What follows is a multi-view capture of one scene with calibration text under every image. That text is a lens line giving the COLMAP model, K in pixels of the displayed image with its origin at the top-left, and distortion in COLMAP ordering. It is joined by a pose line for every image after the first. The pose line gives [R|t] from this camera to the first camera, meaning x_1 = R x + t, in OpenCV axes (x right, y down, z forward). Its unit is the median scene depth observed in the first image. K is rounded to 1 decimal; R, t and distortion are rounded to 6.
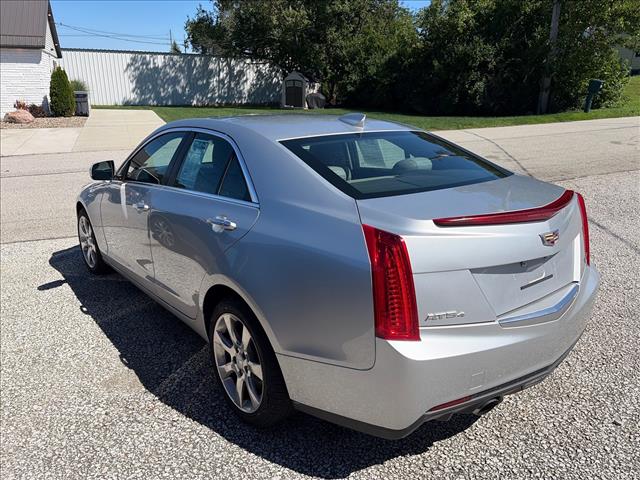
lens RADIAL K [[490.8, 0, 319.7], [0, 490.8, 238.9], [0, 0, 1]] dist [0.052854, -0.049662]
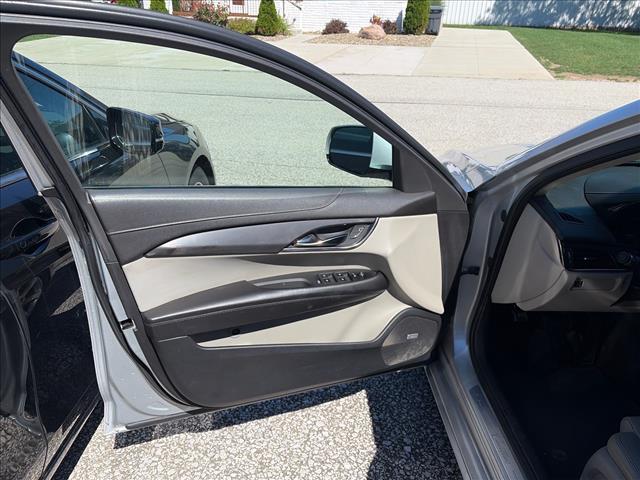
lens RADIAL K [[490.8, 0, 316.1], [0, 490.8, 234.4], [0, 0, 1]] dist [0.052854, -0.049662]
pose [[0.797620, 0.269546, -0.539581, -0.037006], [-0.196876, 0.961939, 0.189507, -0.016051], [0.570125, -0.044924, 0.820329, 0.074239]]
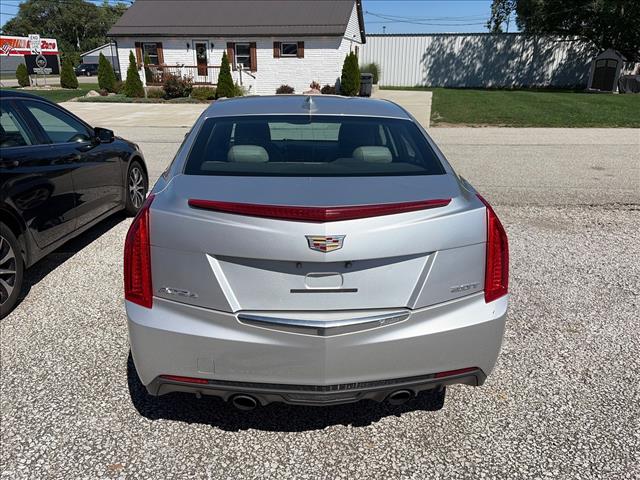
lens RADIAL K [[490.8, 0, 315.8], [0, 490.8, 239.5], [0, 0, 1]] dist [0.052854, -0.049662]
pose [[0.824380, 0.184941, -0.534971, 0.056231], [-0.166639, 0.982529, 0.082875, -0.004777], [0.540952, 0.020827, 0.840796, 0.015700]]
